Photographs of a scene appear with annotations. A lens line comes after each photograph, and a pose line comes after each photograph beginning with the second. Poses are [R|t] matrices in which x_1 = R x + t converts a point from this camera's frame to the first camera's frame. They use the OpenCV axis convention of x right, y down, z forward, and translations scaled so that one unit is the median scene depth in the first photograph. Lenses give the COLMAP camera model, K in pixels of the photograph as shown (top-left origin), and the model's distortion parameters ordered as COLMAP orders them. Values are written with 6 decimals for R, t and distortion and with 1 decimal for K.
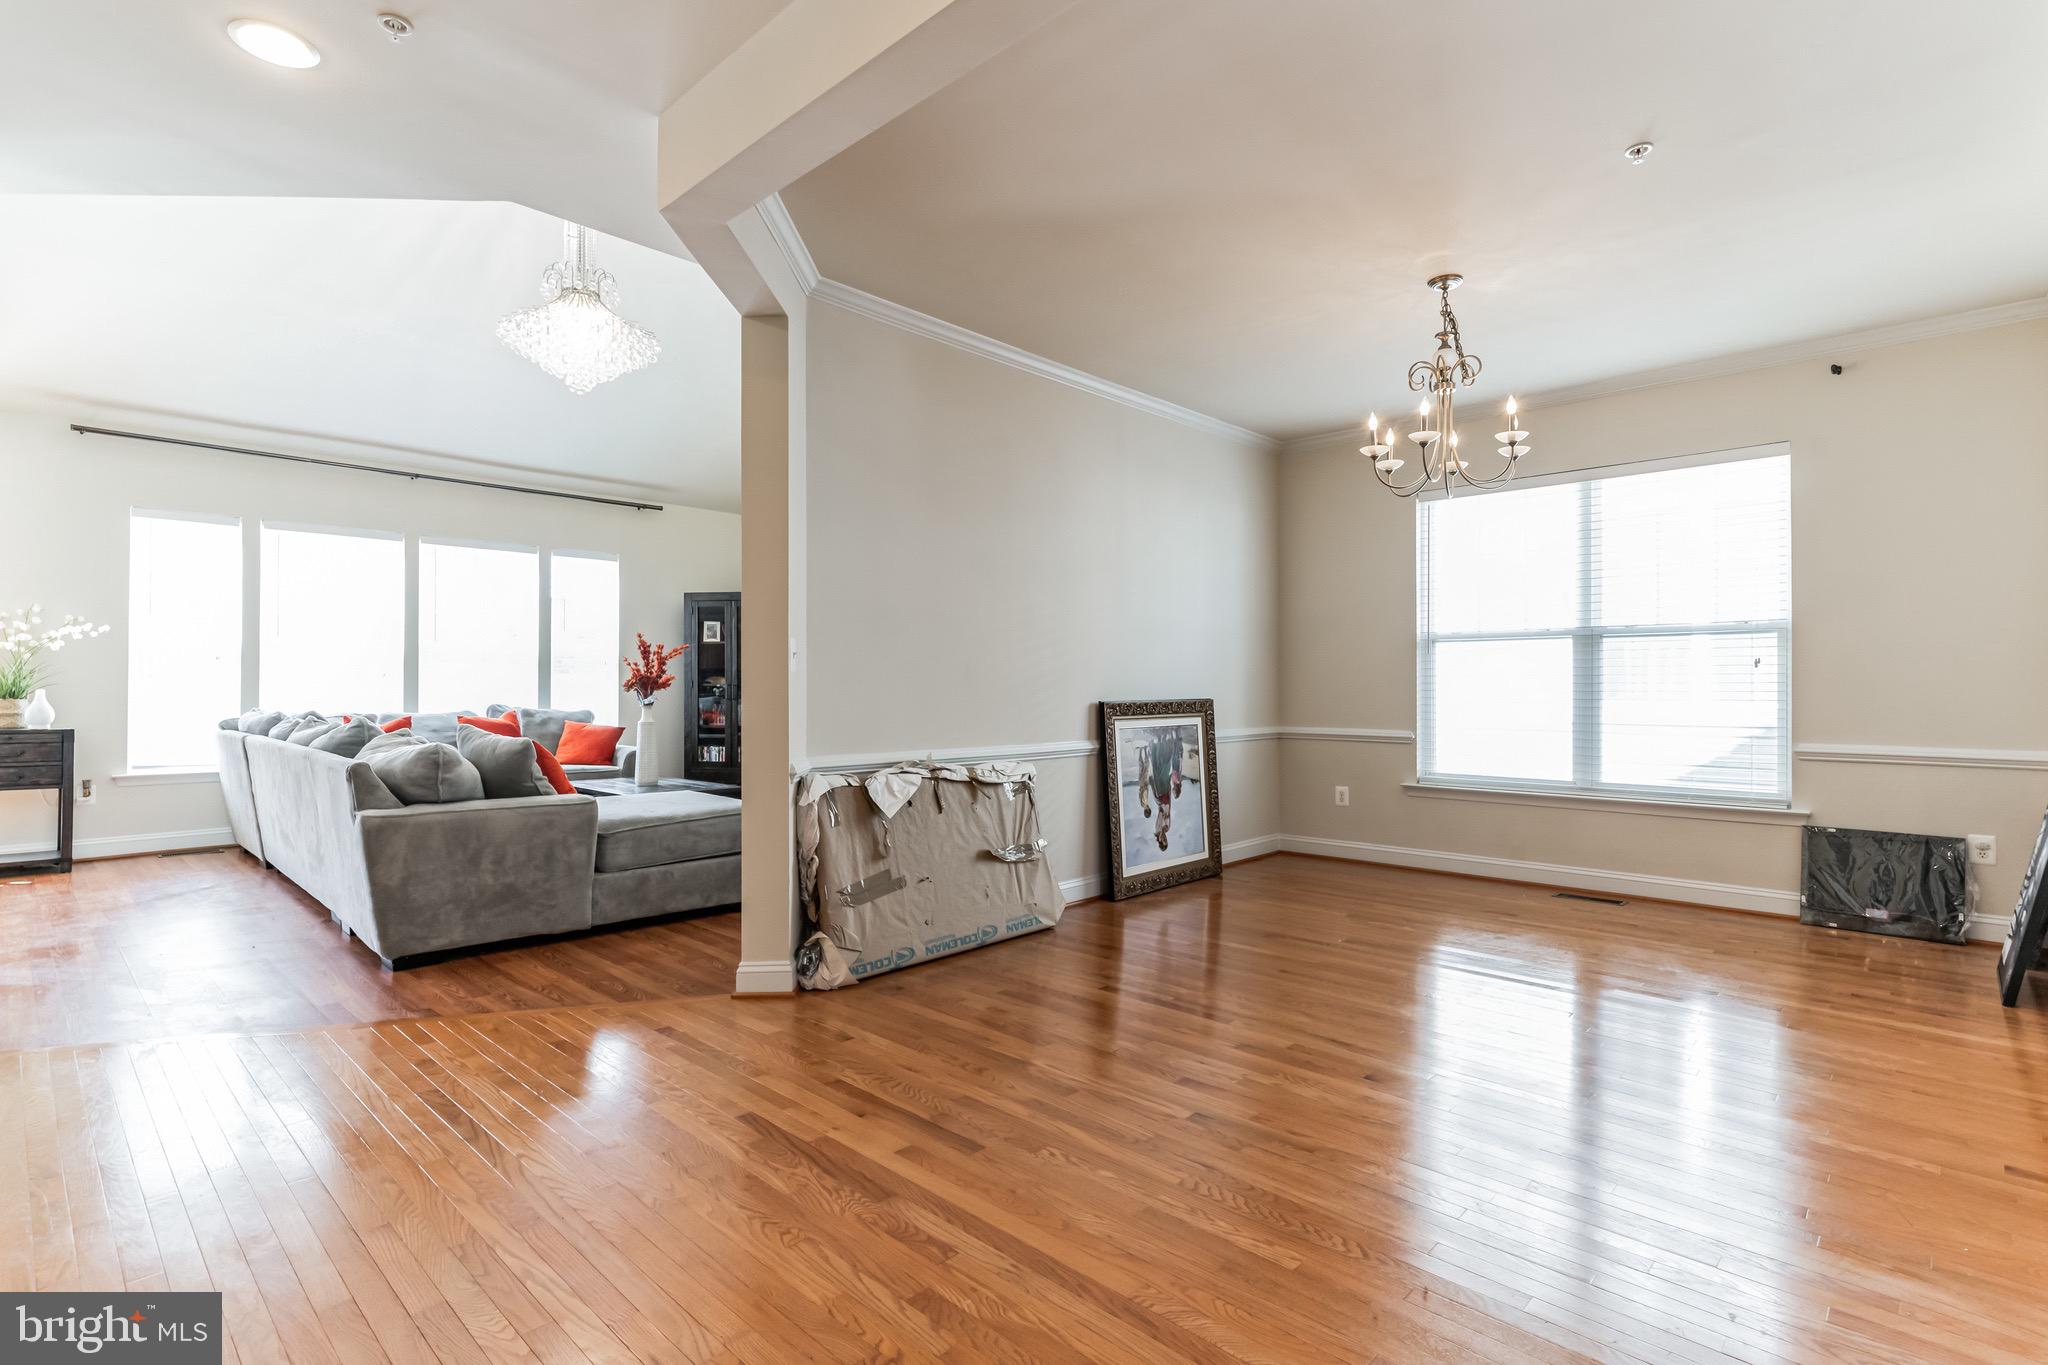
lens RADIAL K [[995.7, 0, 1028.7], [0, 995.7, 683.2], [0, 0, 1]] dist [0.000383, 0.000049]
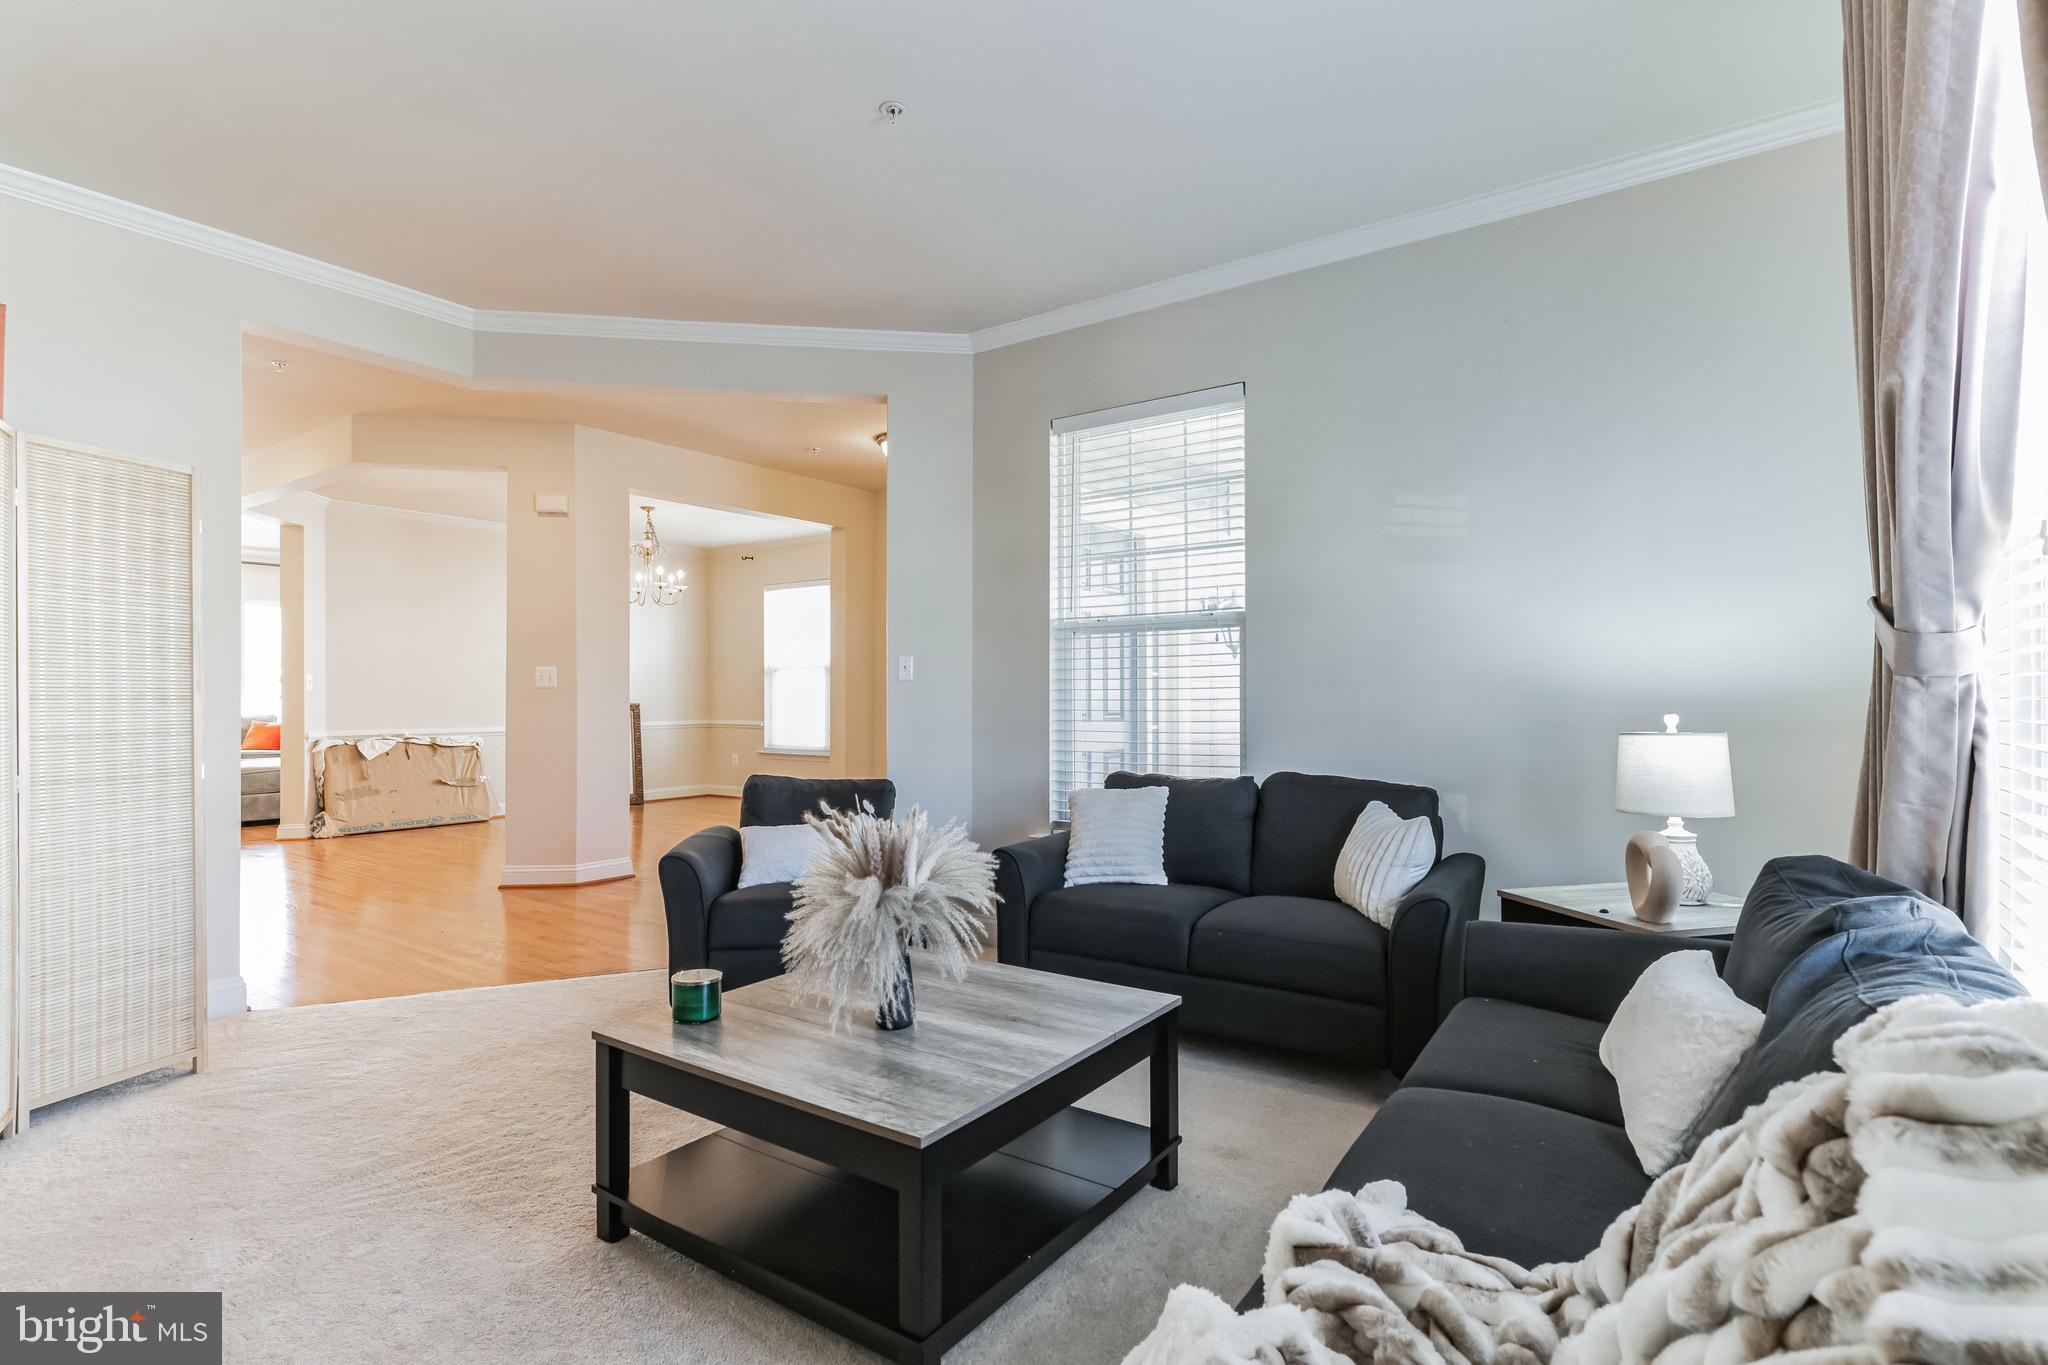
lens RADIAL K [[995.7, 0, 1018.9], [0, 995.7, 686.1], [0, 0, 1]] dist [0.000383, 0.000049]
pose [[0.989368, -0.000106, 0.145437, 0.898224], [0.001022, 0.999980, -0.006221, -0.004671], [-0.145433, 0.006304, 0.989348, -1.254297]]
